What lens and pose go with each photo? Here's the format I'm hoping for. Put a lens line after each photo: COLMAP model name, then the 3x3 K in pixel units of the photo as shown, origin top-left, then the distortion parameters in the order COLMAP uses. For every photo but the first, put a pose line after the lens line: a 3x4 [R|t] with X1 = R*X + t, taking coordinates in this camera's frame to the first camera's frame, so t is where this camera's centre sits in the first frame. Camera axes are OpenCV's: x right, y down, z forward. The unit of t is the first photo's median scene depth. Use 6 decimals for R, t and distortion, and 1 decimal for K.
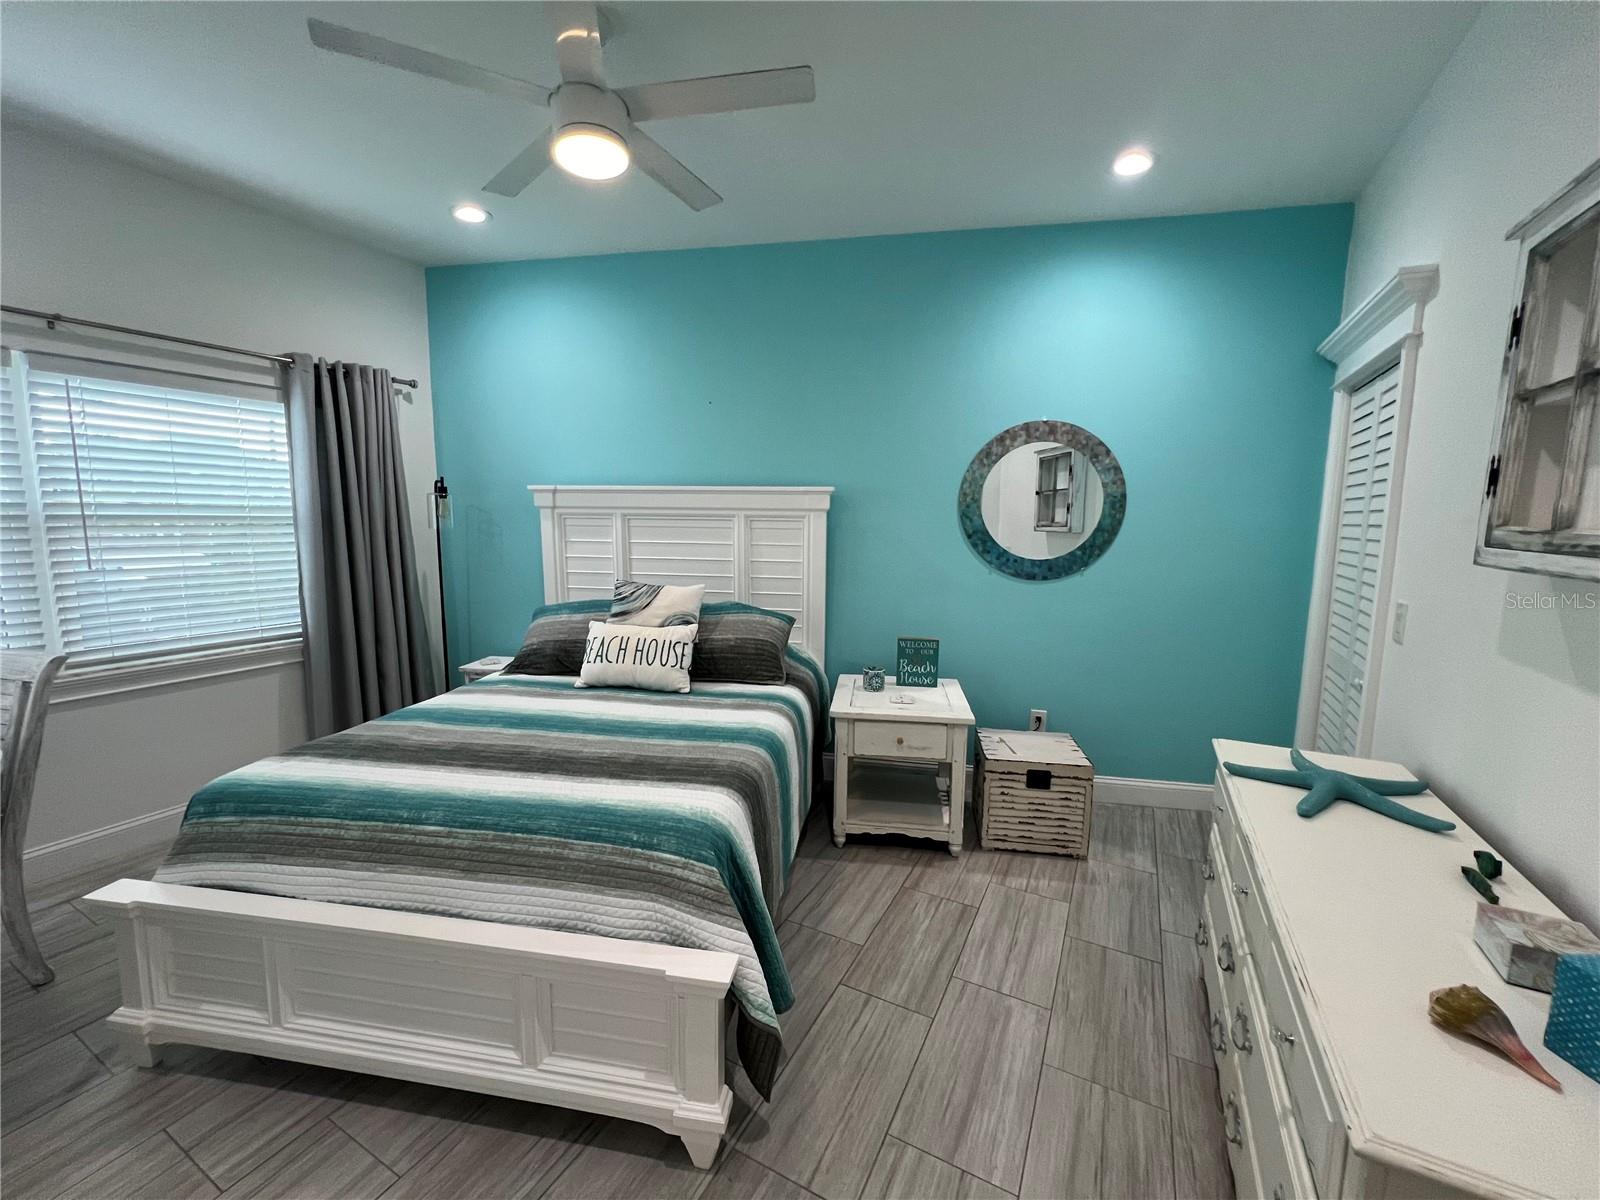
lens RADIAL K [[644.4, 0, 799.5], [0, 644.4, 598.5], [0, 0, 1]] dist [-0.001195, -0.000310]
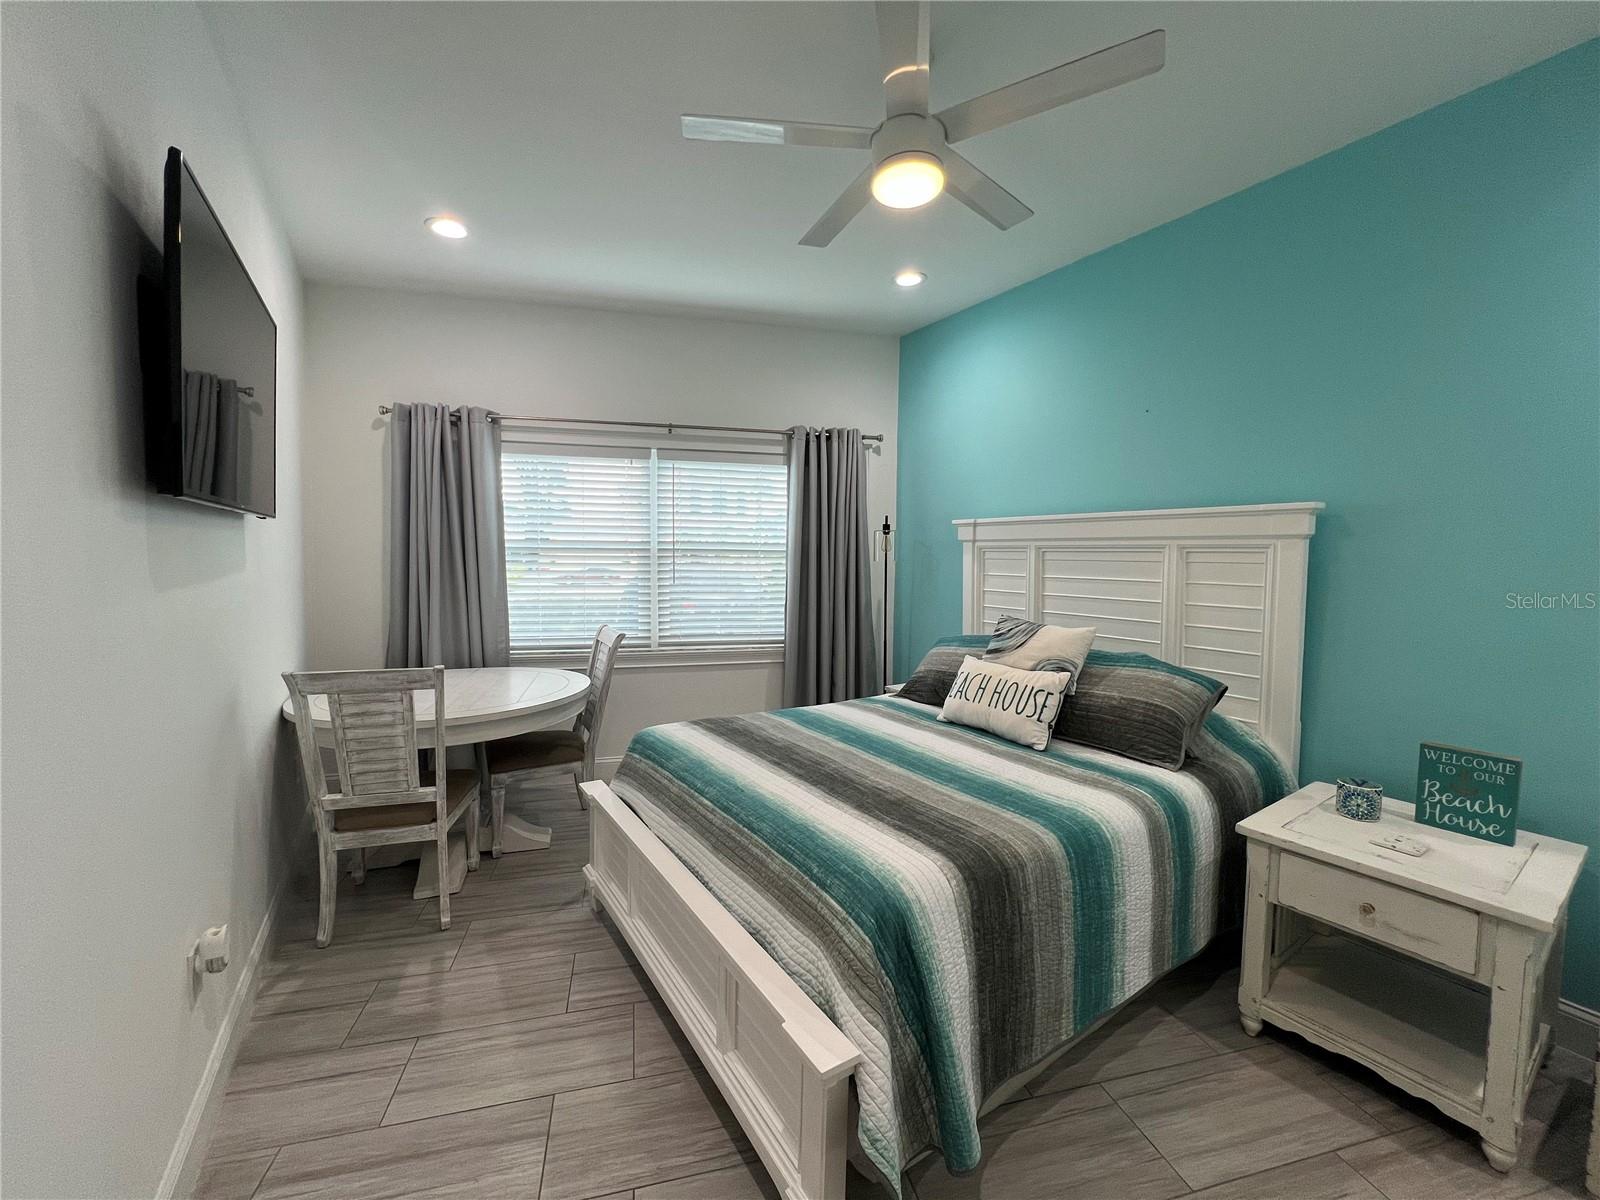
lens RADIAL K [[644.4, 0, 799.9], [0, 644.4, 598.0], [0, 0, 1]] dist [-0.001195, -0.000310]
pose [[0.667424, 0.046568, -0.743220, 0.226875], [-0.098752, 0.994763, -0.026352, -0.000152], [0.738101, 0.090983, 0.668528, 0.171161]]
